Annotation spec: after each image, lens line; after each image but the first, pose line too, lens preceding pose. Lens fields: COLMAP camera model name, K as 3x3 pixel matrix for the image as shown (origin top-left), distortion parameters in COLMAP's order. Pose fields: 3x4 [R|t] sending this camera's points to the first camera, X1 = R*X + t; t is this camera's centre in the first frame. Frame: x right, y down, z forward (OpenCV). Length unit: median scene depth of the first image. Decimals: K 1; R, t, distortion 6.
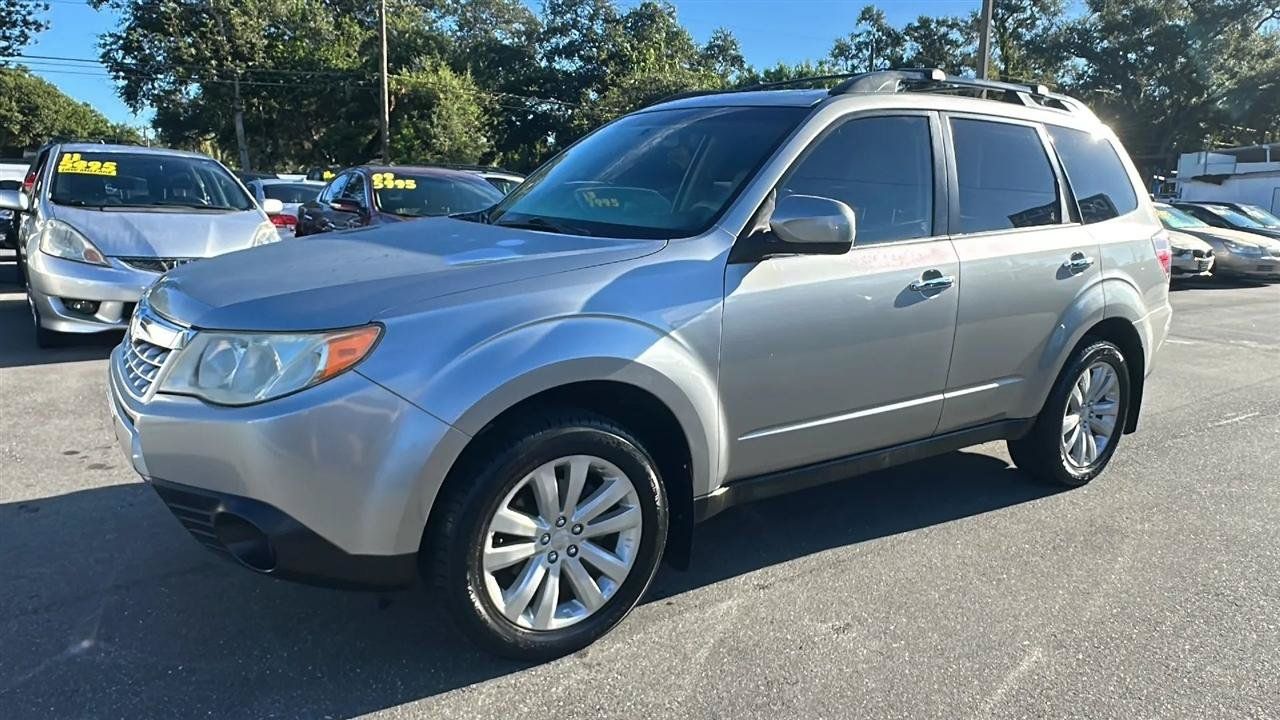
lens RADIAL K [[846.6, 0, 640.0], [0, 846.6, 360.0], [0, 0, 1]] dist [-0.004755, 0.003784]
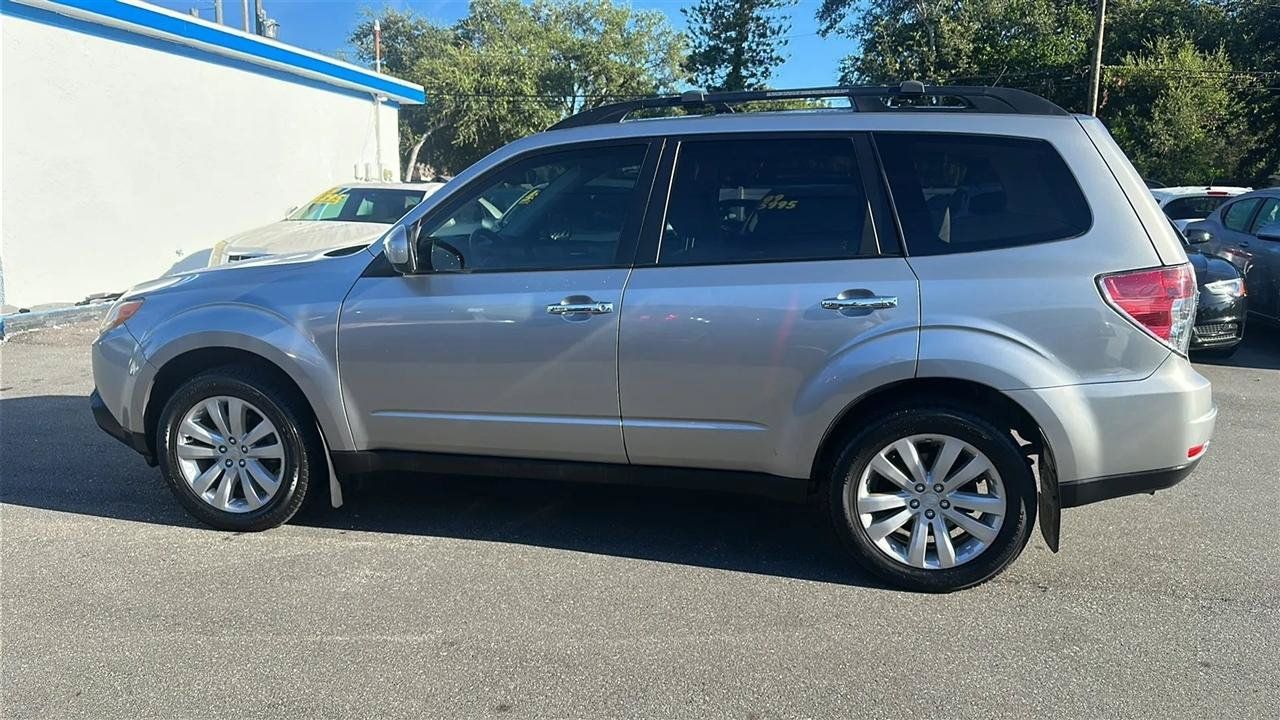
lens RADIAL K [[953.5, 0, 640.0], [0, 953.5, 360.0], [0, 0, 1]] dist [0.104217, -0.172137]
pose [[0.683438, 0.102382, -0.722794, 0.557273], [-0.127883, 0.991597, 0.019538, -0.026613], [0.718720, 0.079080, 0.690788, 0.109858]]
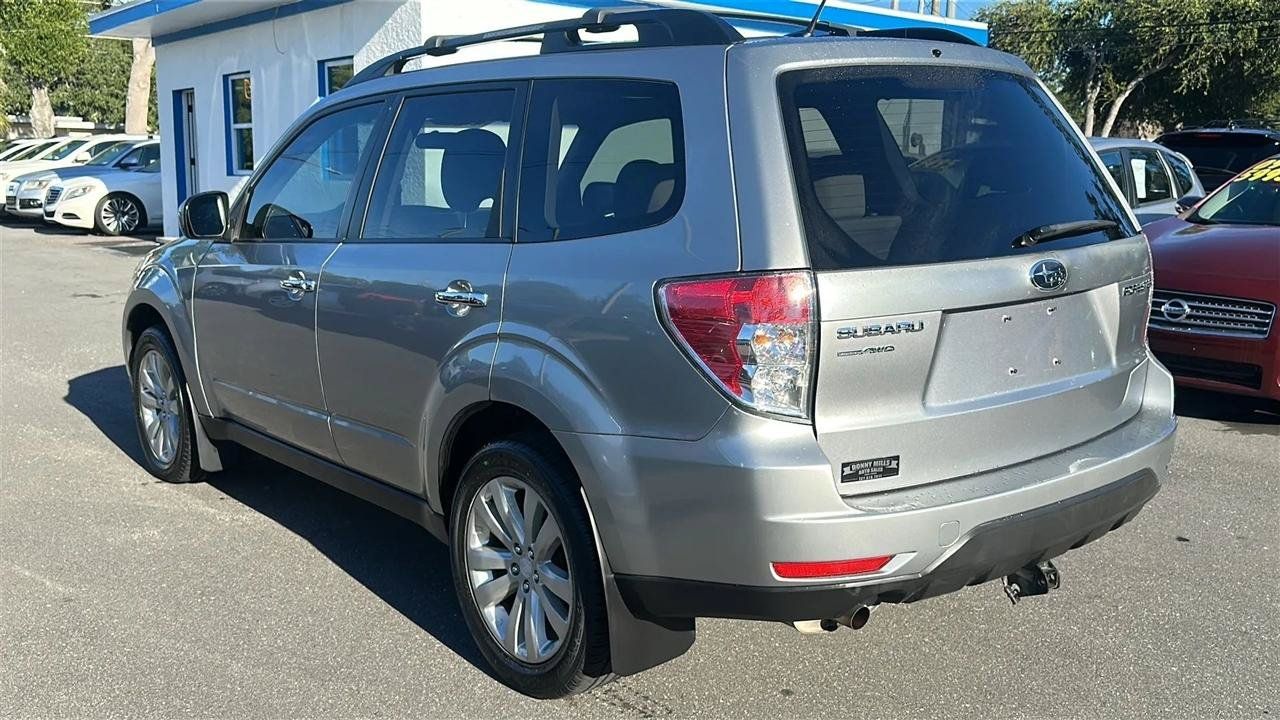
lens RADIAL K [[1215.0, 0, 640.0], [0, 1215.0, 360.0], [0, 0, 1]] dist [0.051230, -0.002832]
pose [[0.084032, 0.136765, -0.987033, 0.769458], [-0.192520, 0.974102, 0.118583, -0.108479], [0.977688, 0.180059, 0.108185, 0.551930]]
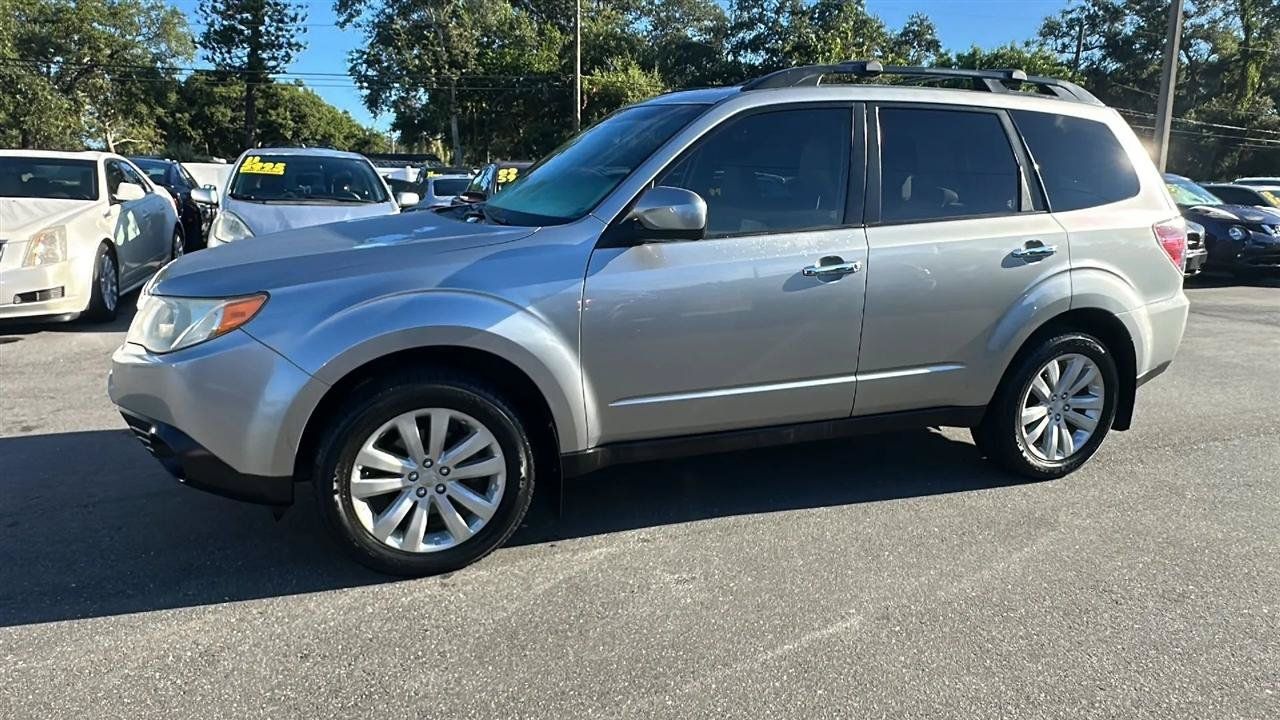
lens RADIAL K [[816.5, 0, 640.0], [0, 816.5, 360.0], [0, 0, 1]] dist [-0.002922, 0.000996]
pose [[0.971804, 0.038316, -0.232657, 0.157530], [-0.034038, 0.999170, 0.022379, 0.003132], [0.233322, -0.013829, 0.972301, -0.017142]]
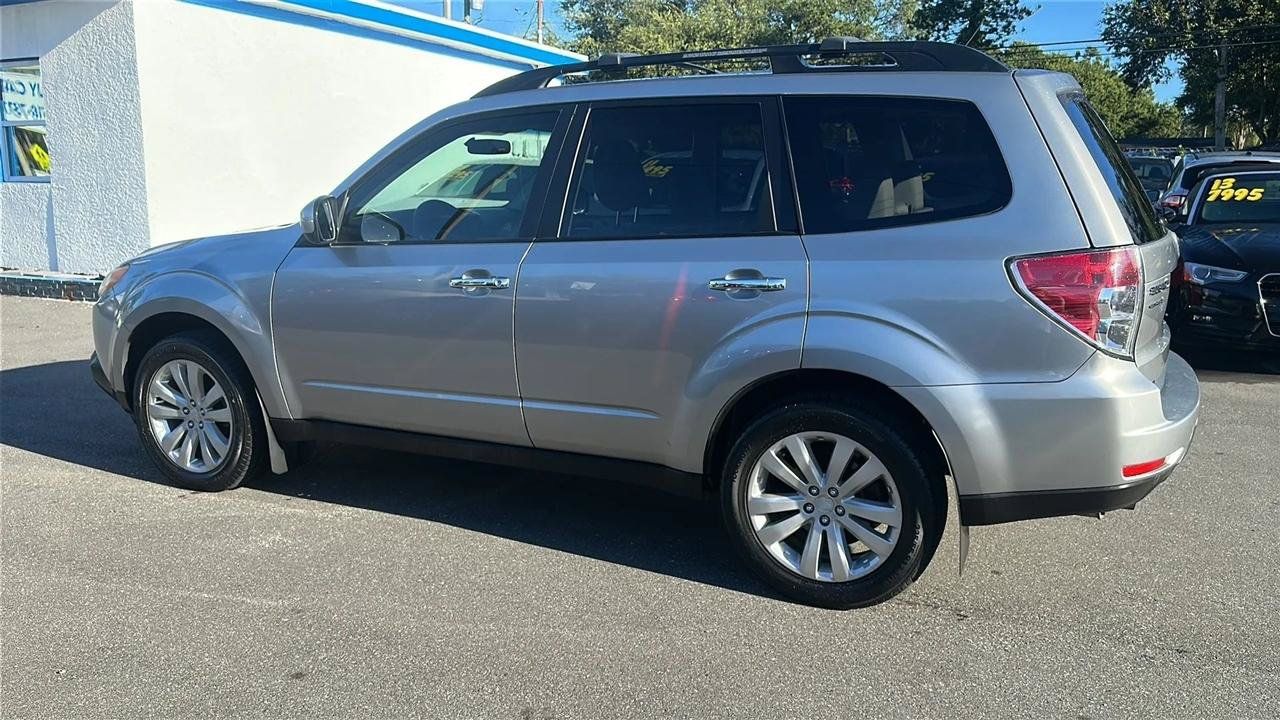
lens RADIAL K [[1023.4, 0, 637.2], [0, 1023.4, 362.6], [0, 0, 1]] dist [0.125072, -0.241208]
pose [[0.496976, 0.137954, -0.856728, 0.667553], [-0.157585, 0.985214, 0.067230, -0.048508], [0.853336, 0.101596, 0.511367, 0.242642]]
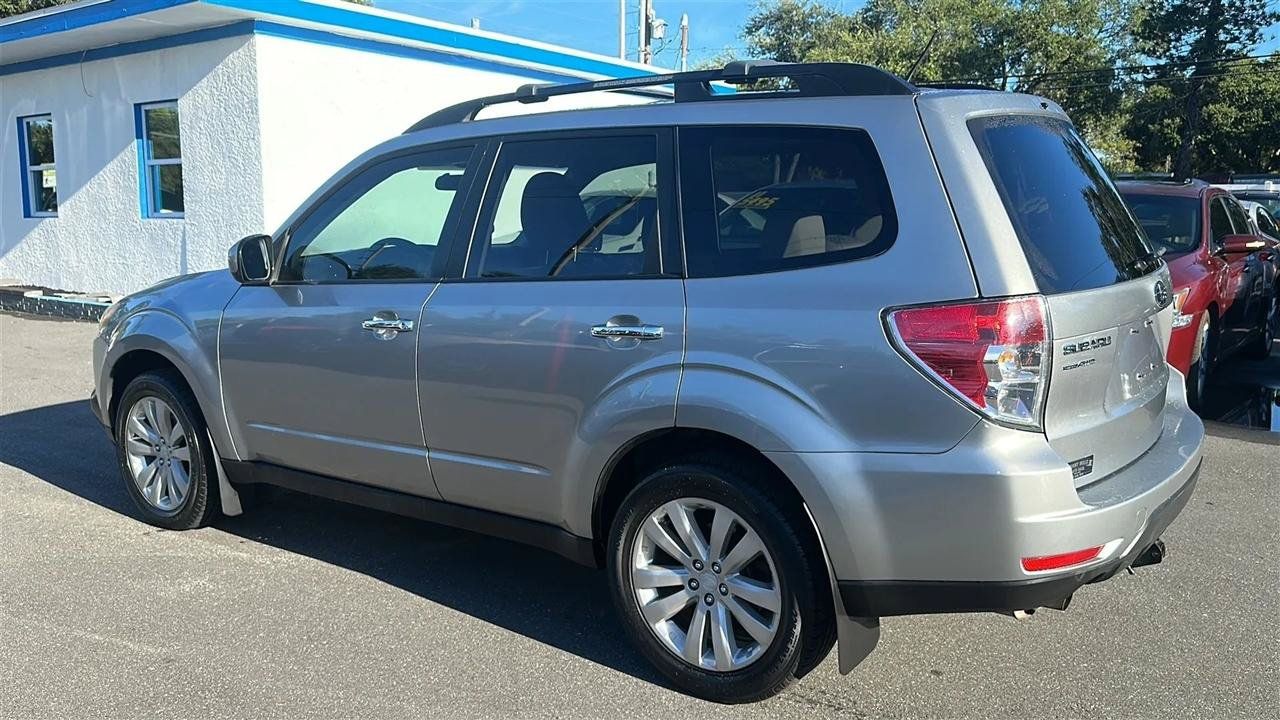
lens RADIAL K [[1083.9, 0, 635.1], [0, 1083.9, 359.9], [0, 0, 1]] dist [0.077376, -0.103229]
pose [[0.323761, 0.112701, -0.939402, 0.711728], [-0.169241, 0.983765, 0.059696, -0.077012], [0.930879, 0.139658, 0.337579, 0.378650]]
